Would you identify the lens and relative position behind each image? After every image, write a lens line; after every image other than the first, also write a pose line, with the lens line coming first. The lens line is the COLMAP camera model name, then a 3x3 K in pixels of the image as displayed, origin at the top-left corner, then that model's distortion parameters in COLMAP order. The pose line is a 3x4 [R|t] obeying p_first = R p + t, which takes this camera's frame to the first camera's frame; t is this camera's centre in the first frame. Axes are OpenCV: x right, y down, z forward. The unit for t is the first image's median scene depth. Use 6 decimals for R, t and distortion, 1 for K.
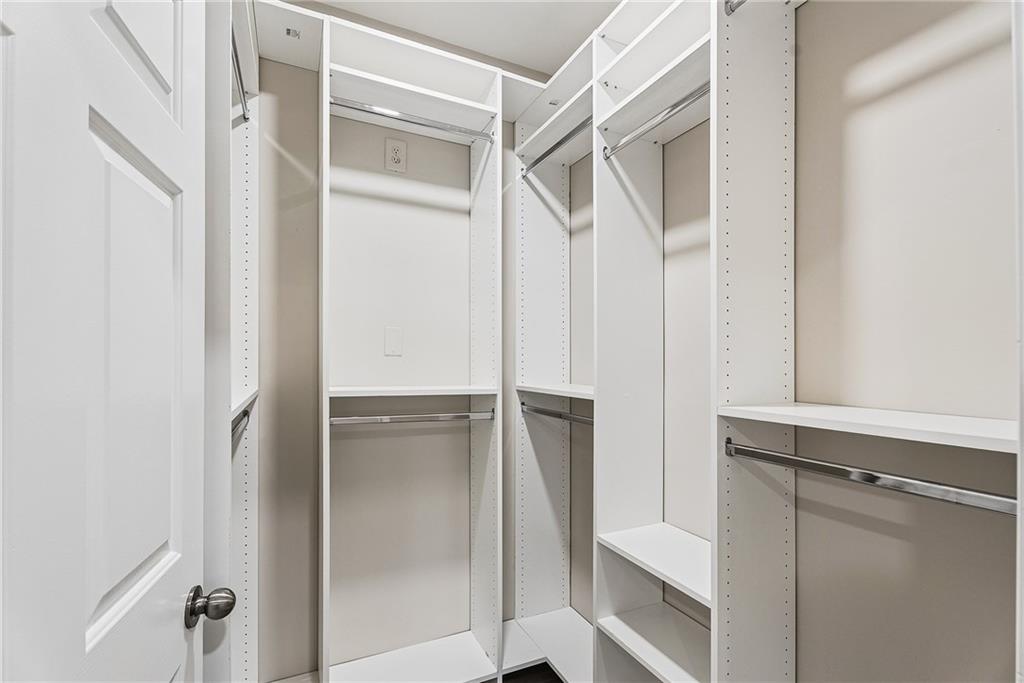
lens RADIAL K [[458.6, 0, 512.0], [0, 458.6, 341.5], [0, 0, 1]] dist [0.000997, 0.000350]
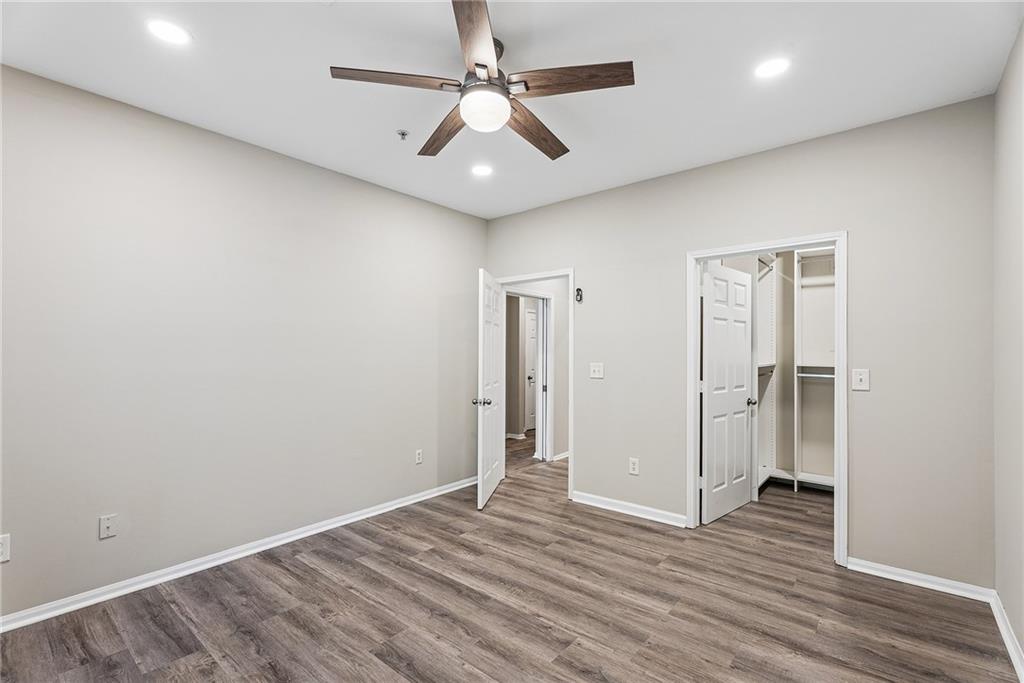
lens RADIAL K [[458.6, 0, 512.0], [0, 458.6, 341.5], [0, 0, 1]] dist [0.000997, 0.000350]
pose [[0.421489, -0.003655, -0.906826, 1.430444], [-0.005954, 0.999959, -0.006798, -0.005884], [0.906814, 0.008265, 0.421450, -1.791766]]
